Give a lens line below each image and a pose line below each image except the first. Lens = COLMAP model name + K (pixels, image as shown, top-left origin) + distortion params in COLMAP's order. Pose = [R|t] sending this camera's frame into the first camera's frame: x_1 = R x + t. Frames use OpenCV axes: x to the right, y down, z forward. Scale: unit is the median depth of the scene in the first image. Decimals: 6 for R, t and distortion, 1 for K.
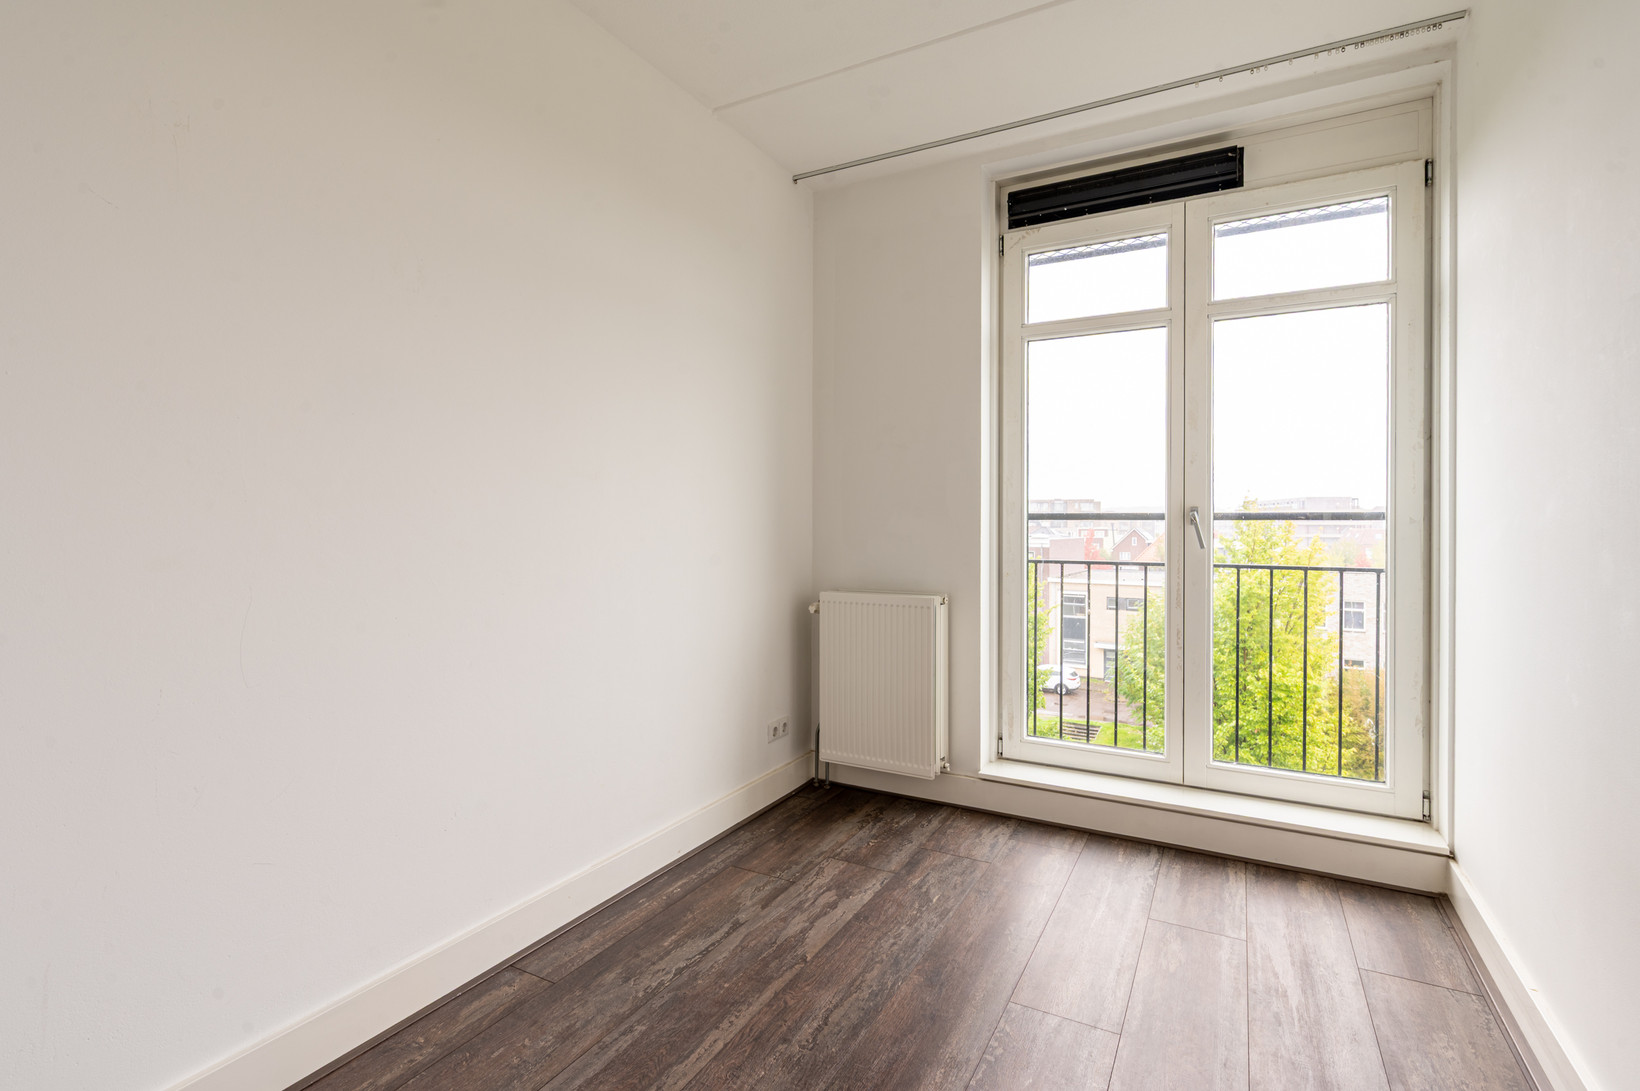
lens RADIAL K [[742.0, 0, 824.8], [0, 742.0, 521.3], [0, 0, 1]] dist [-0.000296, 0.000001]
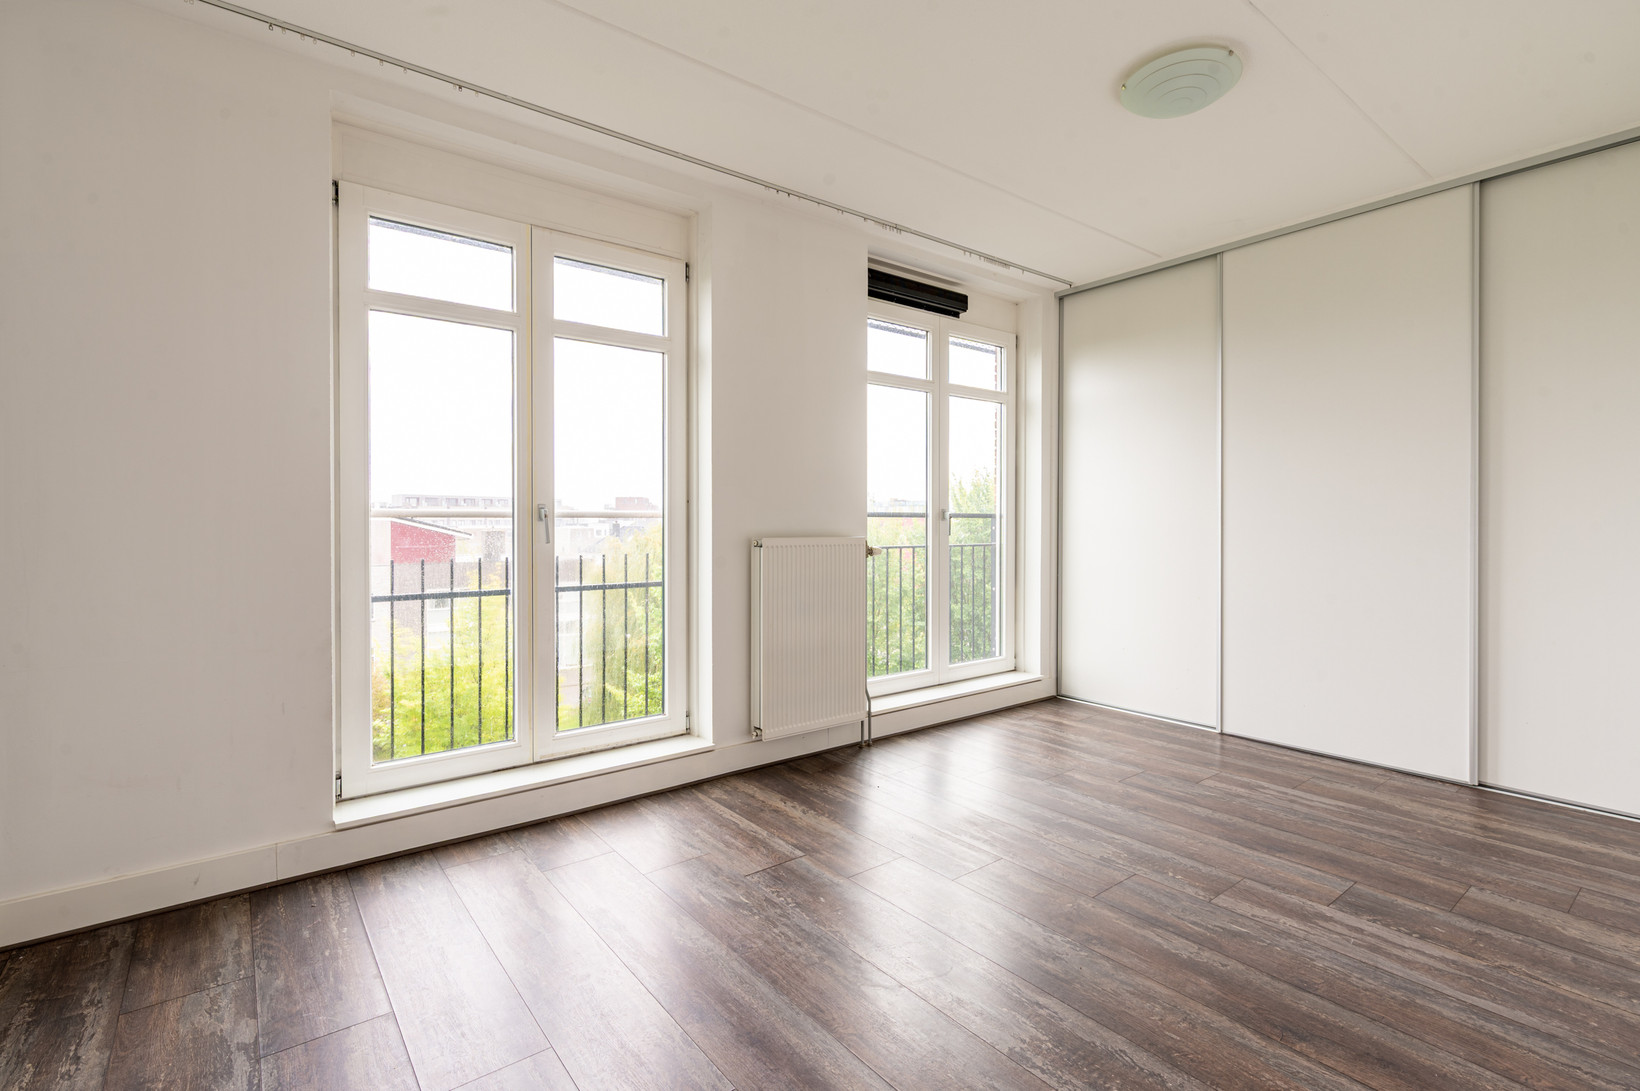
lens RADIAL K [[747.0, 0, 827.8], [0, 747.0, 532.9], [0, 0, 1]] dist [-0.001053, -0.000131]
pose [[0.405751, -0.020977, 0.913743, -0.363198], [0.002937, 0.999761, 0.021647, -0.001620], [-0.913979, -0.006099, 0.405716, 0.191883]]
